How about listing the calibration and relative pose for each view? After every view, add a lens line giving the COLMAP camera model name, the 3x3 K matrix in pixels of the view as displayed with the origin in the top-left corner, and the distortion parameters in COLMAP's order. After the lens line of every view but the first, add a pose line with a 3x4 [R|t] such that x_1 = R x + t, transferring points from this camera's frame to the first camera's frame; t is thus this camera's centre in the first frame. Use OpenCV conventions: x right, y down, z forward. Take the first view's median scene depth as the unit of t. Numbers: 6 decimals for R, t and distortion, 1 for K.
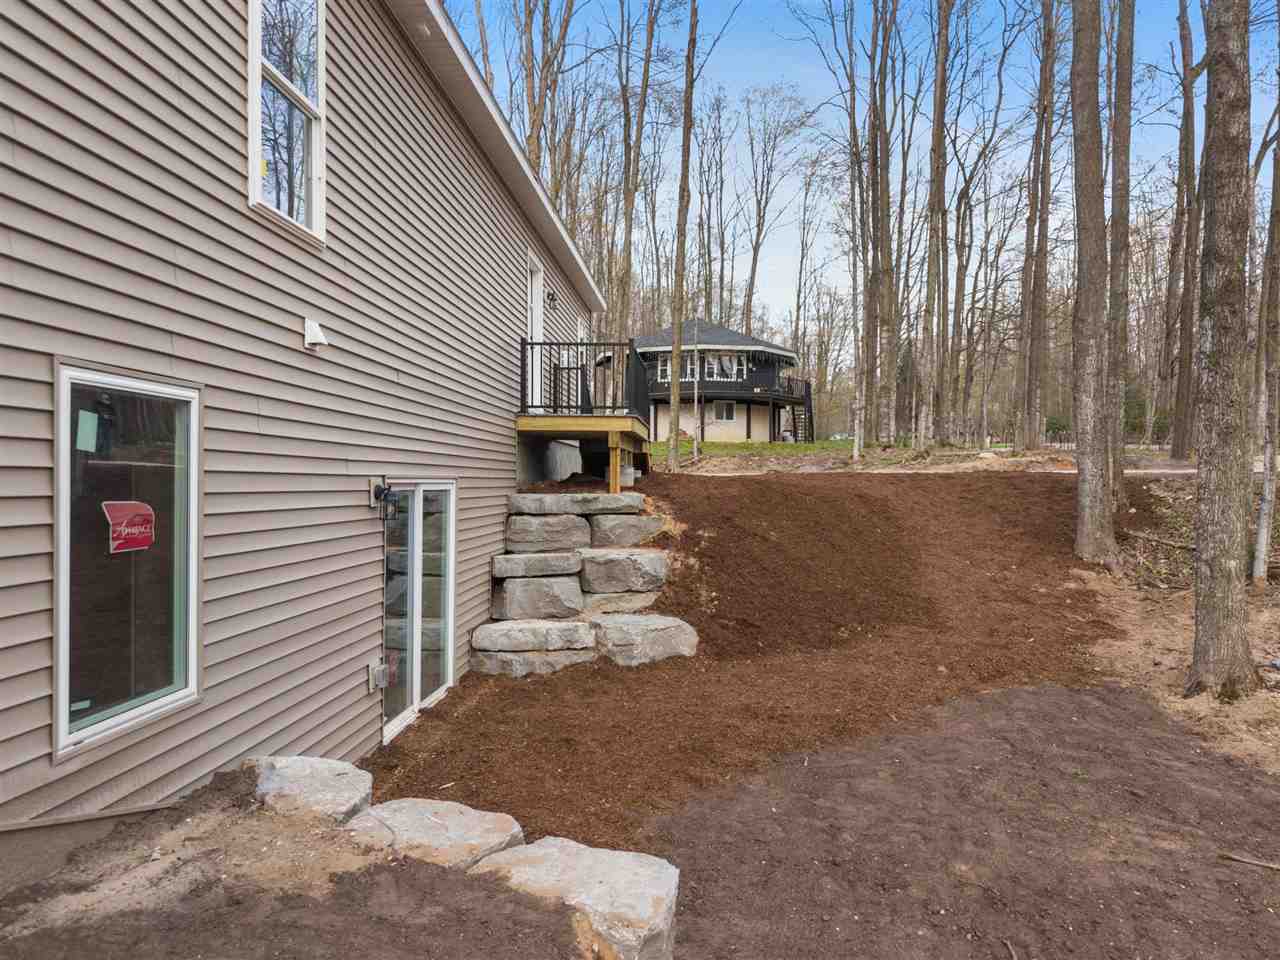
lens RADIAL K [[860.2, 0, 640.0], [0, 860.2, 480.0], [0, 0, 1]] dist [0.077713, -0.131131]
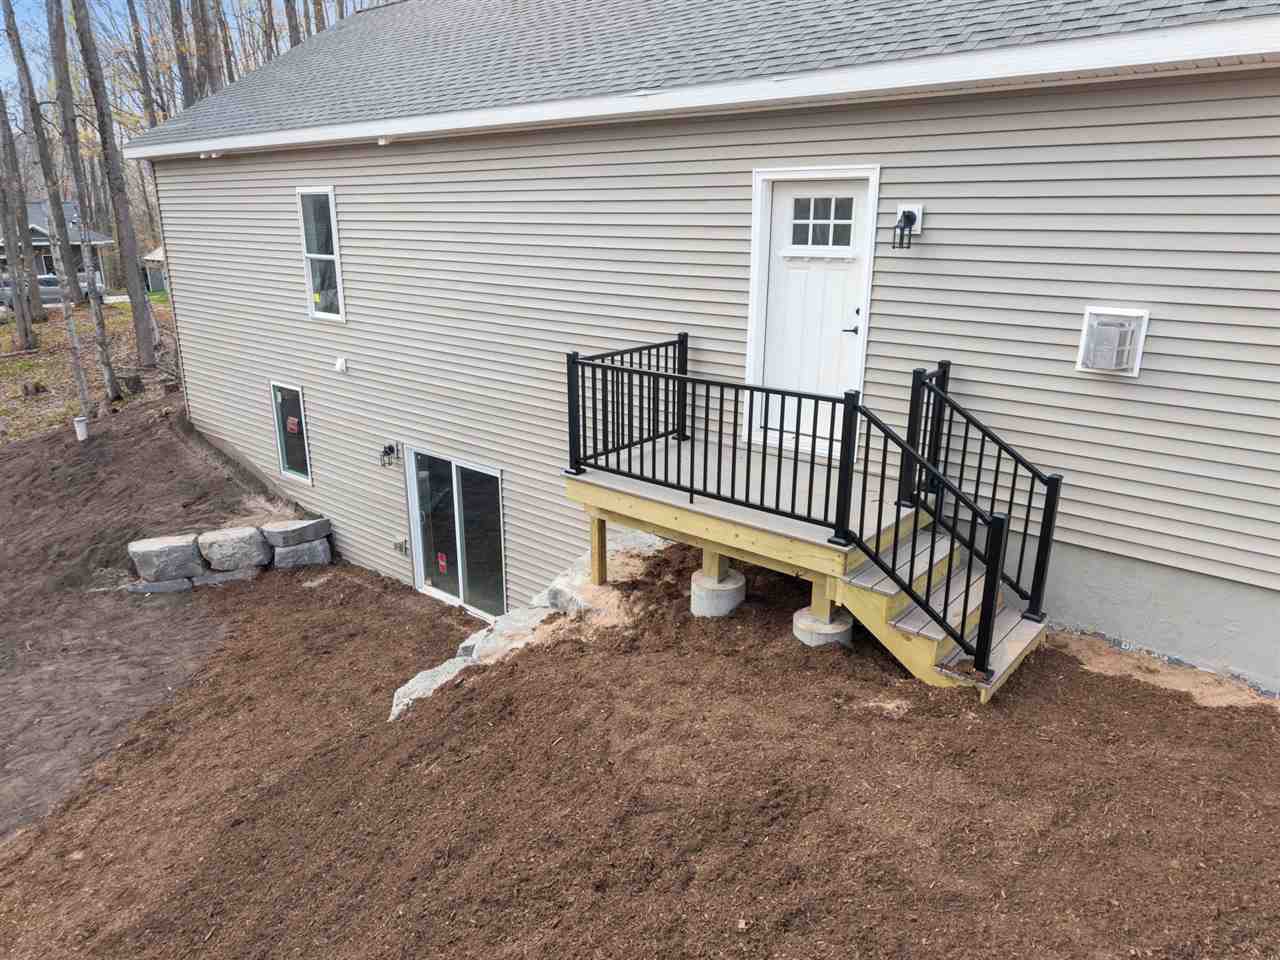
lens RADIAL K [[860.2, 0, 640.0], [0, 860.2, 480.0], [0, 0, 1]] dist [0.077713, -0.131131]
pose [[-0.591411, 0.233184, -0.771919, 1.197822], [-0.008149, 0.955498, 0.294884, -0.702919], [0.806329, 0.180688, -0.563192, 3.740885]]
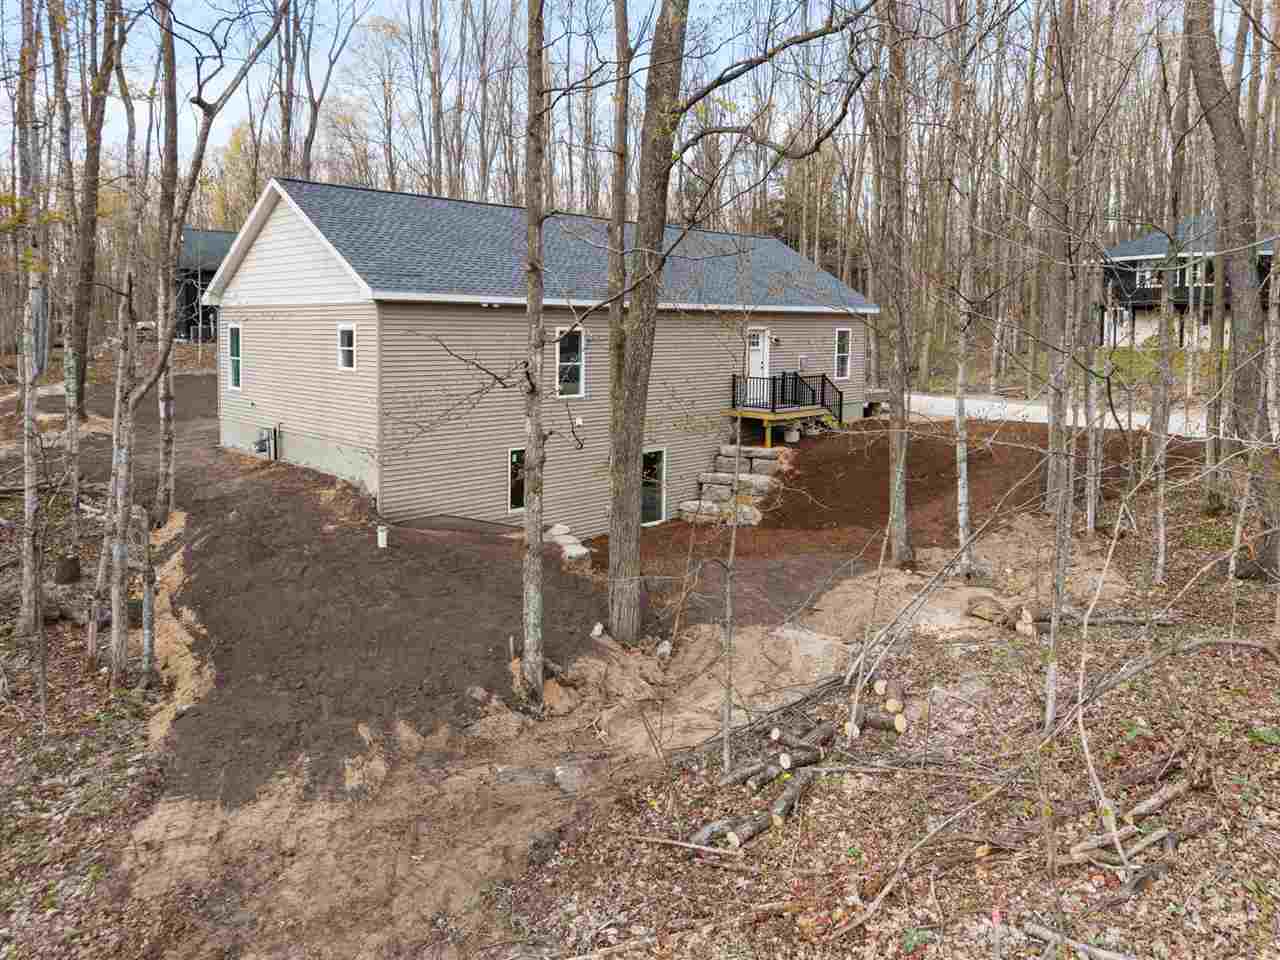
lens RADIAL K [[860.2, 0, 640.0], [0, 860.2, 480.0], [0, 0, 1]] dist [0.077713, -0.131131]
pose [[0.766235, 0.111293, -0.632848, 2.962702], [-0.005072, 0.985903, 0.167239, -0.716358], [0.642540, -0.124935, 0.755999, -2.272017]]
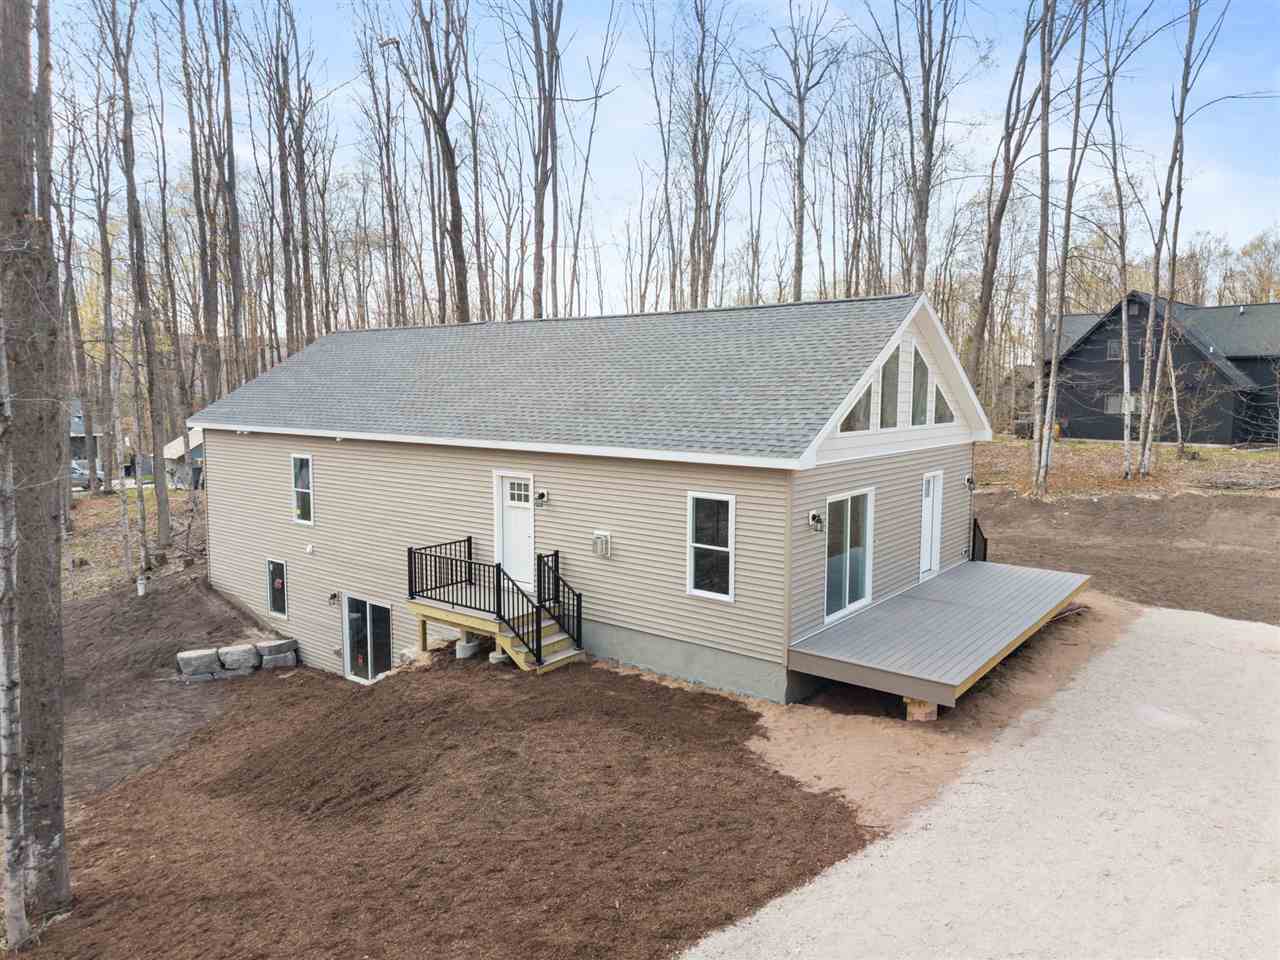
lens RADIAL K [[860.2, 0, 640.0], [0, 860.2, 480.0], [0, 0, 1]] dist [0.077713, -0.131131]
pose [[-0.559936, 0.083164, -0.824351, 2.562281], [-0.009076, 0.994274, 0.106471, -1.175018], [0.828486, 0.067099, -0.555976, 5.673705]]
